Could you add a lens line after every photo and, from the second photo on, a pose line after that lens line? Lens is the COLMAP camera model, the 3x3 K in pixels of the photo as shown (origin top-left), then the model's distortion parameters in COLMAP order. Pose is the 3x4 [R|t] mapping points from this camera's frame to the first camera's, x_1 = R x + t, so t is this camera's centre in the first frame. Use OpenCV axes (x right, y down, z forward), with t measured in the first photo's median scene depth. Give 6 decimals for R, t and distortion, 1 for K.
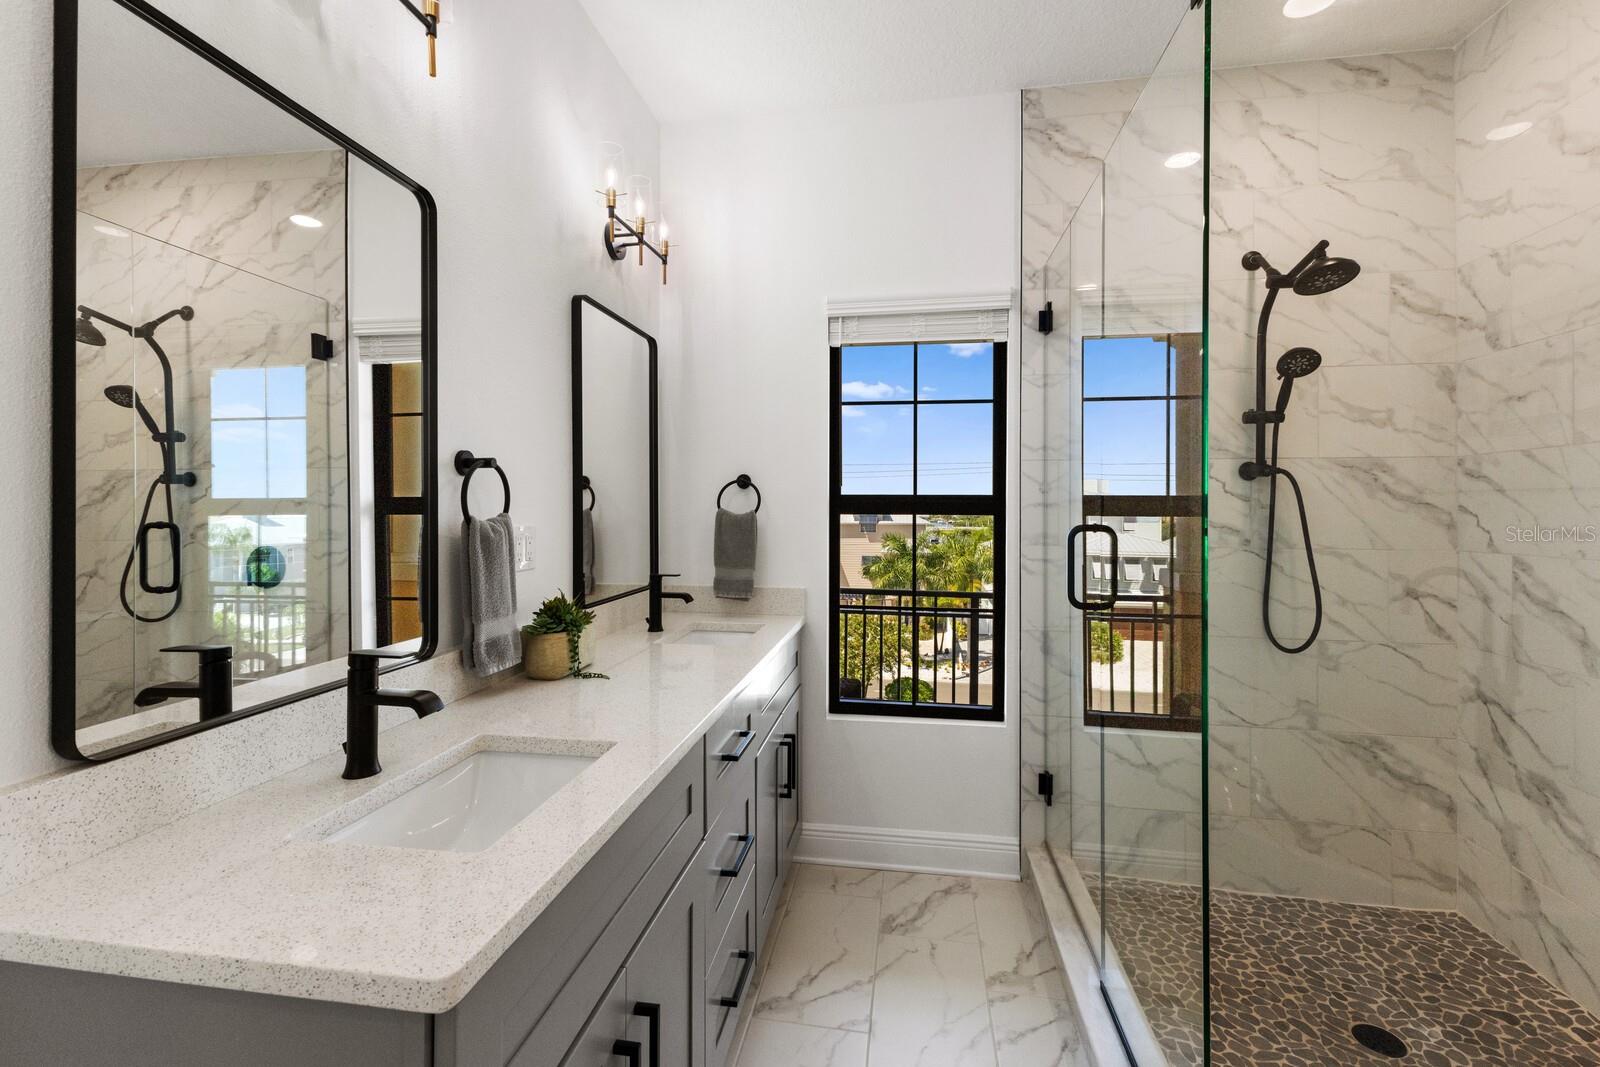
lens RADIAL K [[694.8, 0, 799.4], [0, 694.8, 508.0], [0, 0, 1]] dist [0.027190, -0.011277]
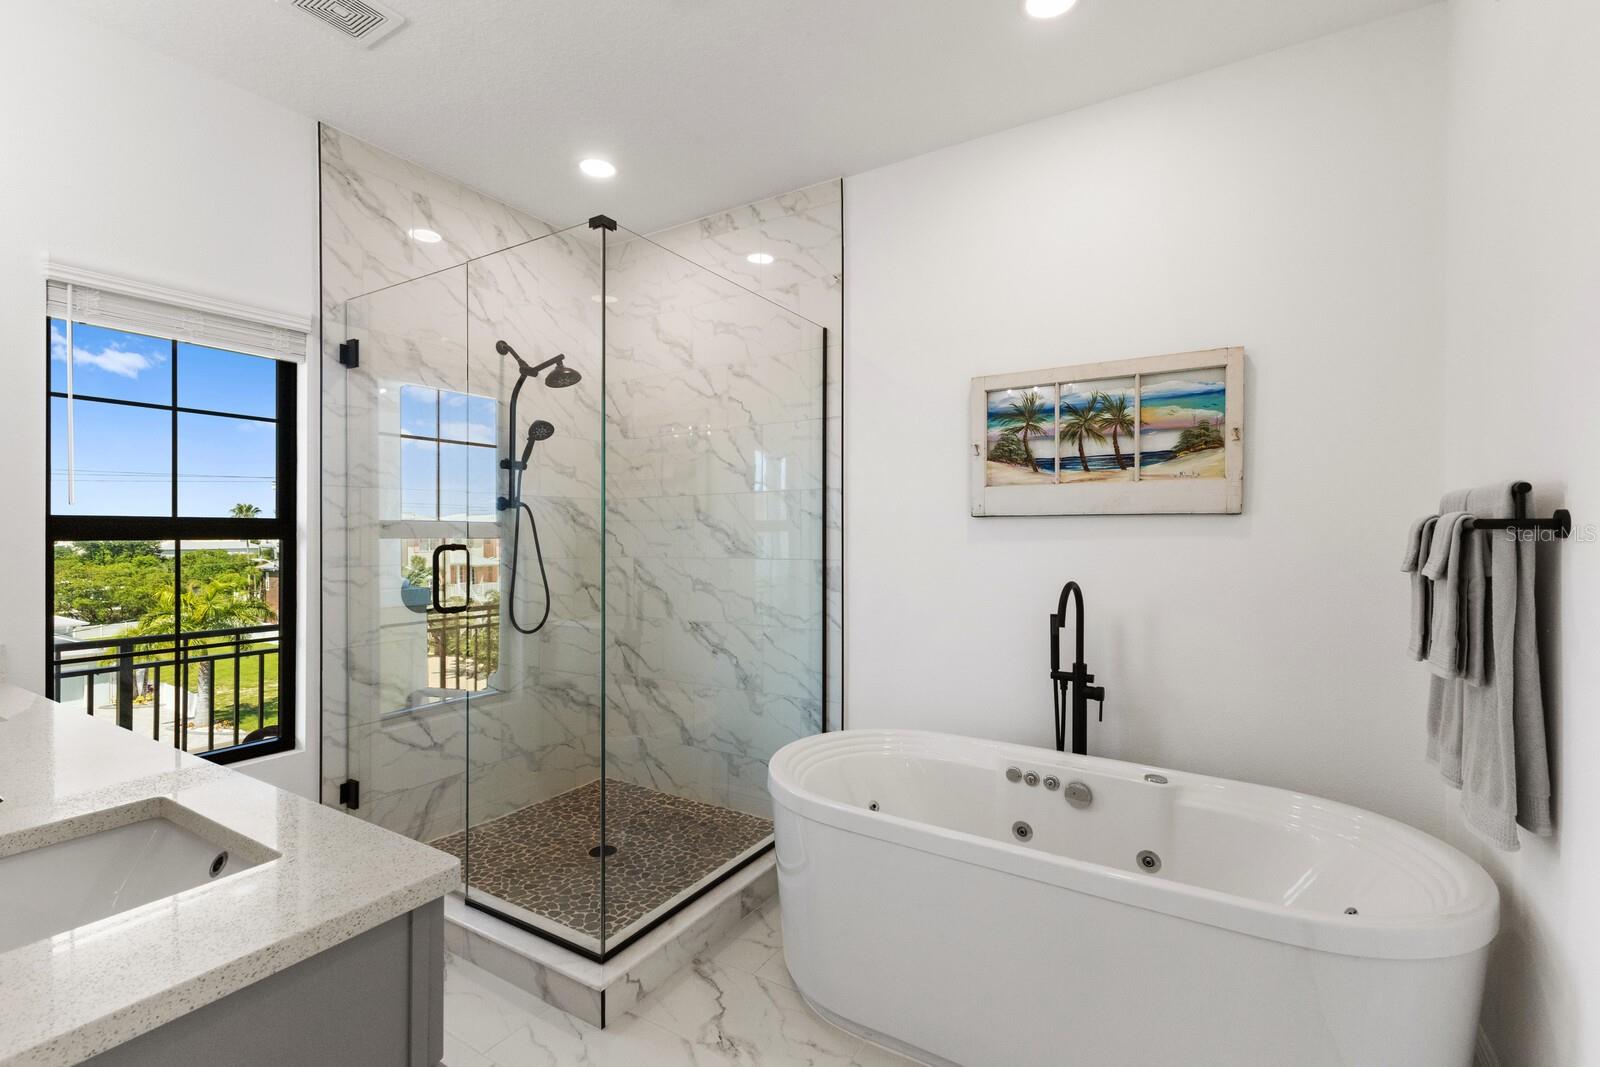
lens RADIAL K [[723.2, 0, 787.0], [0, 723.2, 551.5], [0, 0, 1]] dist [-0.003895, 0.000369]
pose [[0.390942, -0.027871, 0.919993, -0.426935], [0.004613, 0.999588, 0.028322, 0.002081], [-0.920404, -0.006828, 0.390910, -0.044757]]
